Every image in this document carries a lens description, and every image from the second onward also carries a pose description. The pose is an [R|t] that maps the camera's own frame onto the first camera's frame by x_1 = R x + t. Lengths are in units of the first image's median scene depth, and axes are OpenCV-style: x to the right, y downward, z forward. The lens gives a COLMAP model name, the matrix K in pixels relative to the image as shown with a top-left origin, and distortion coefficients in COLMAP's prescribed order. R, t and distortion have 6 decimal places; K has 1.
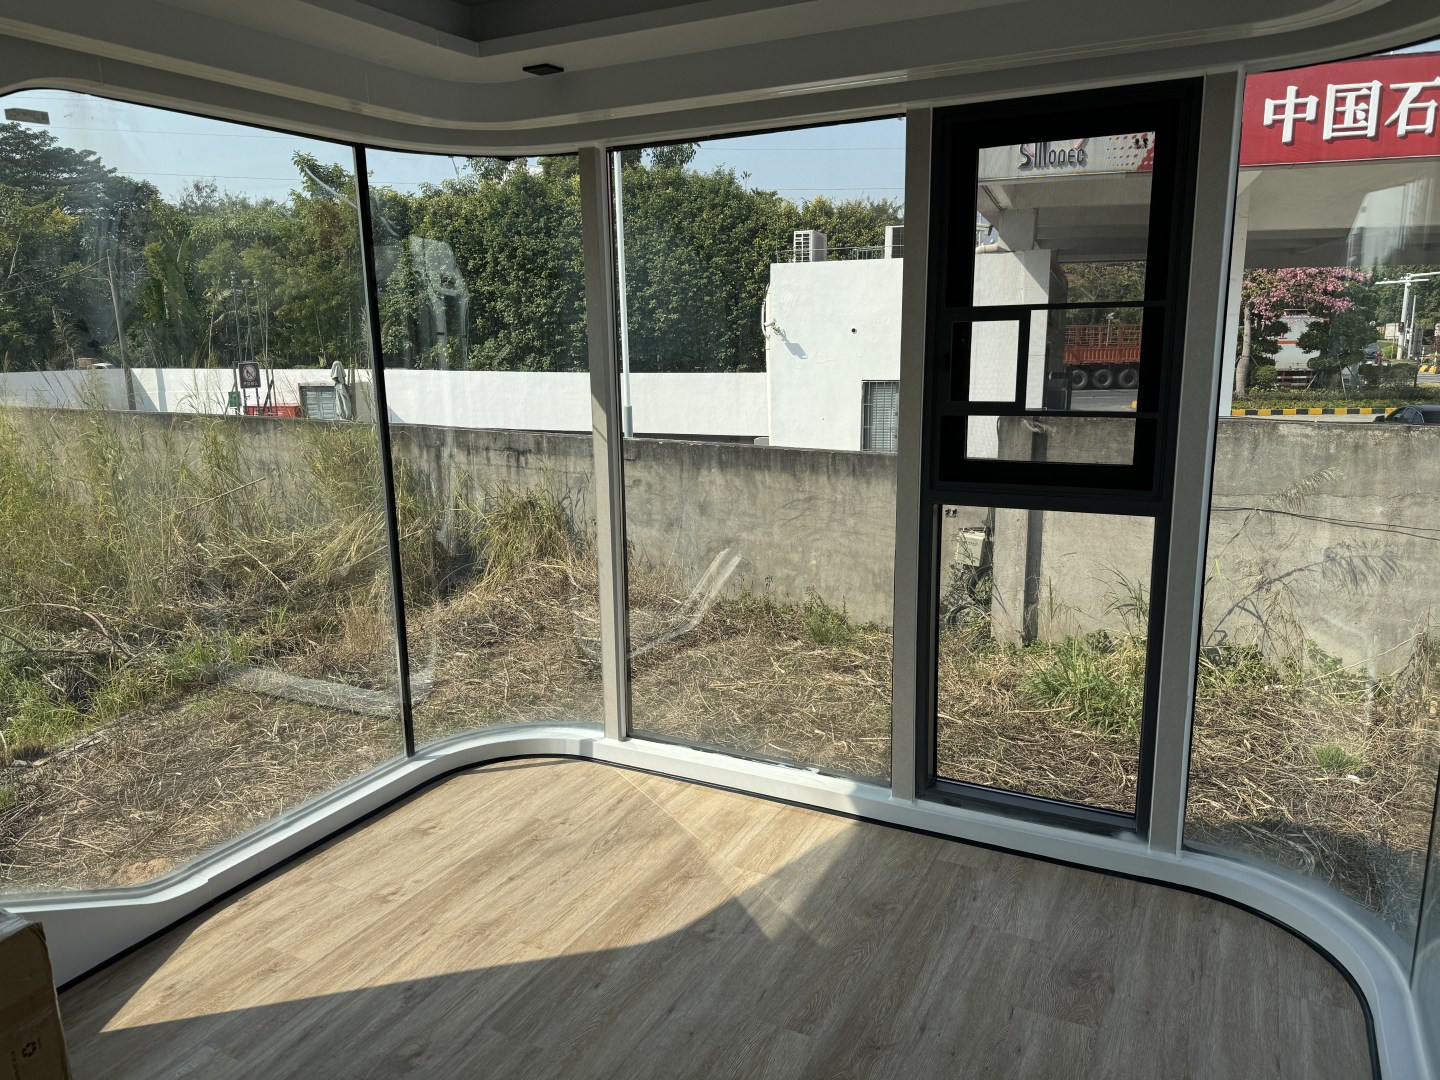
lens RADIAL K [[1013.6, 0, 725.7], [0, 1013.6, 548.5], [0, 0, 1]] dist [0.035089, -0.040231]
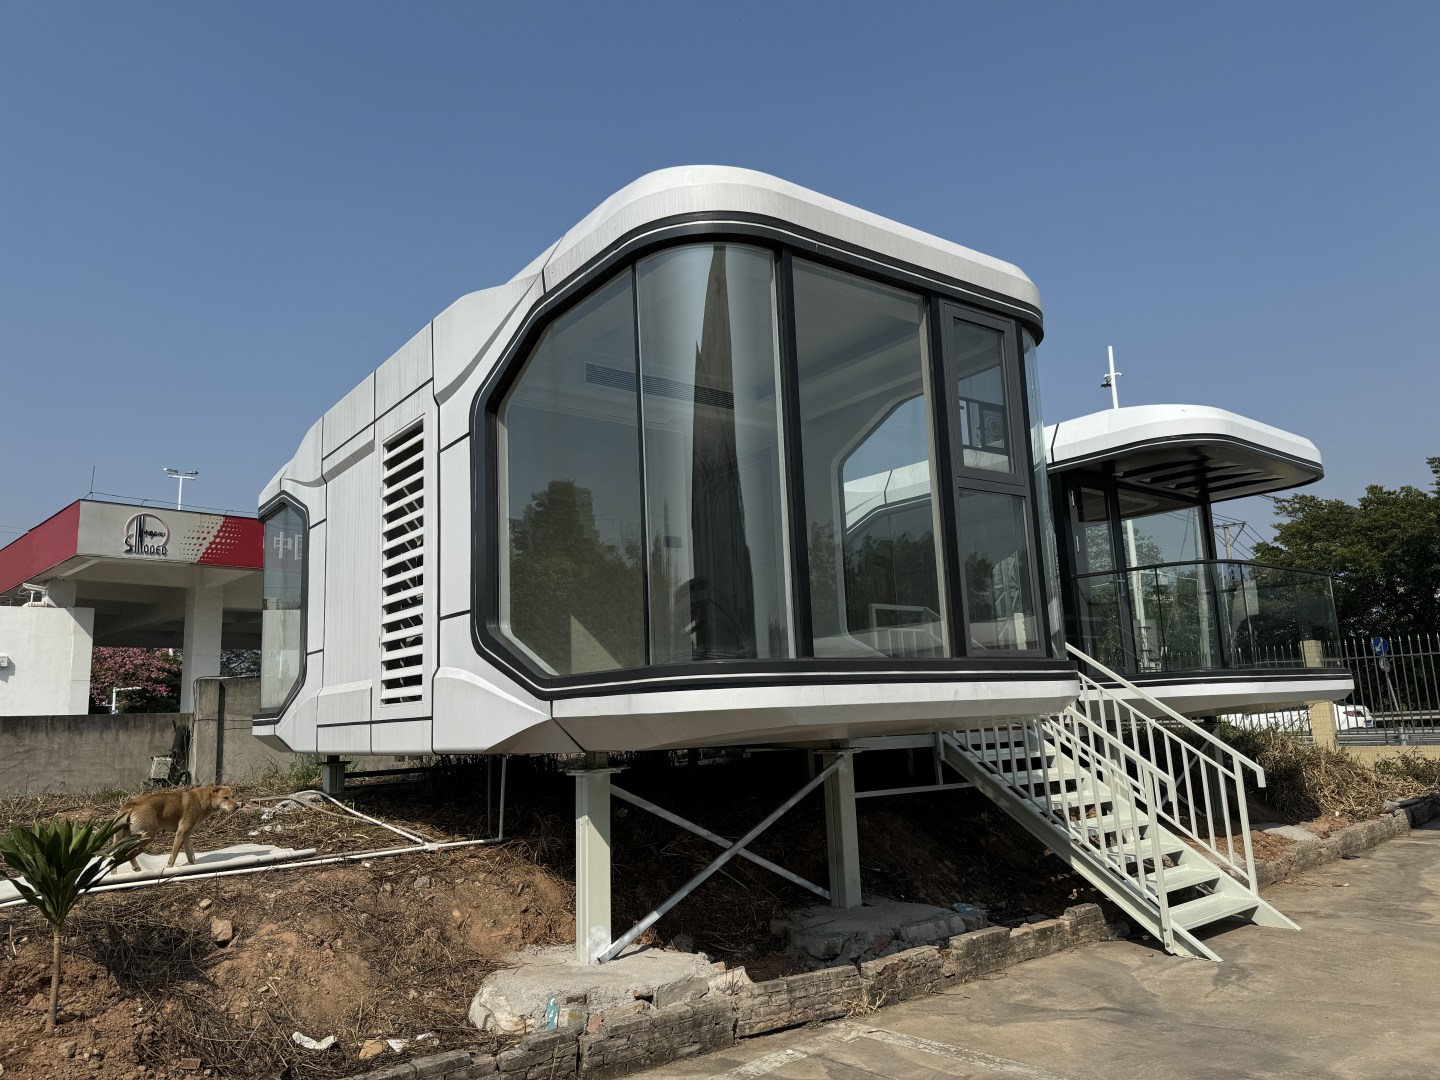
lens RADIAL K [[1013.6, 0, 720.7], [0, 1013.6, 540.5], [0, 0, 1]] dist [0.035089, -0.040231]
pose [[0.441035, 0.147470, 0.885291, -0.785008], [0.223836, 0.937164, -0.267621, 0.269648], [-0.869129, 0.316190, 0.380313, -0.465228]]
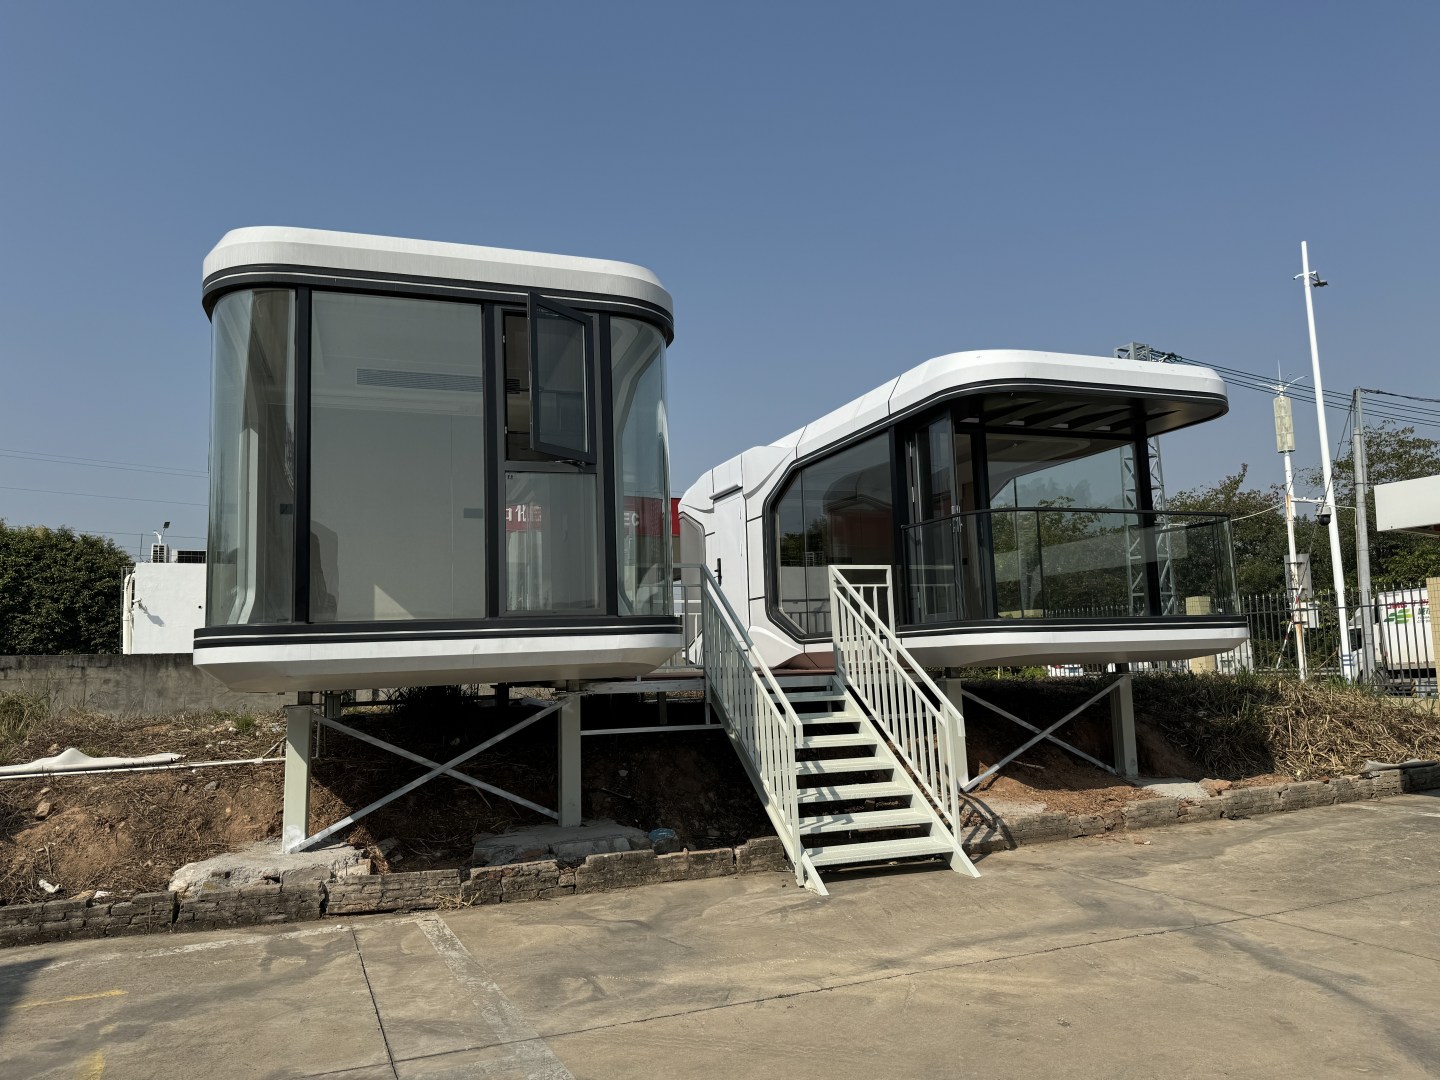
lens RADIAL K [[1013.6, 0, 726.3], [0, 1013.6, 545.8], [0, 0, 1]] dist [0.035089, -0.040231]
pose [[0.699713, 0.073529, 0.710630, -0.611505], [0.171138, 0.948478, -0.266647, 0.354691], [-0.693624, 0.308192, 0.651079, -0.840945]]
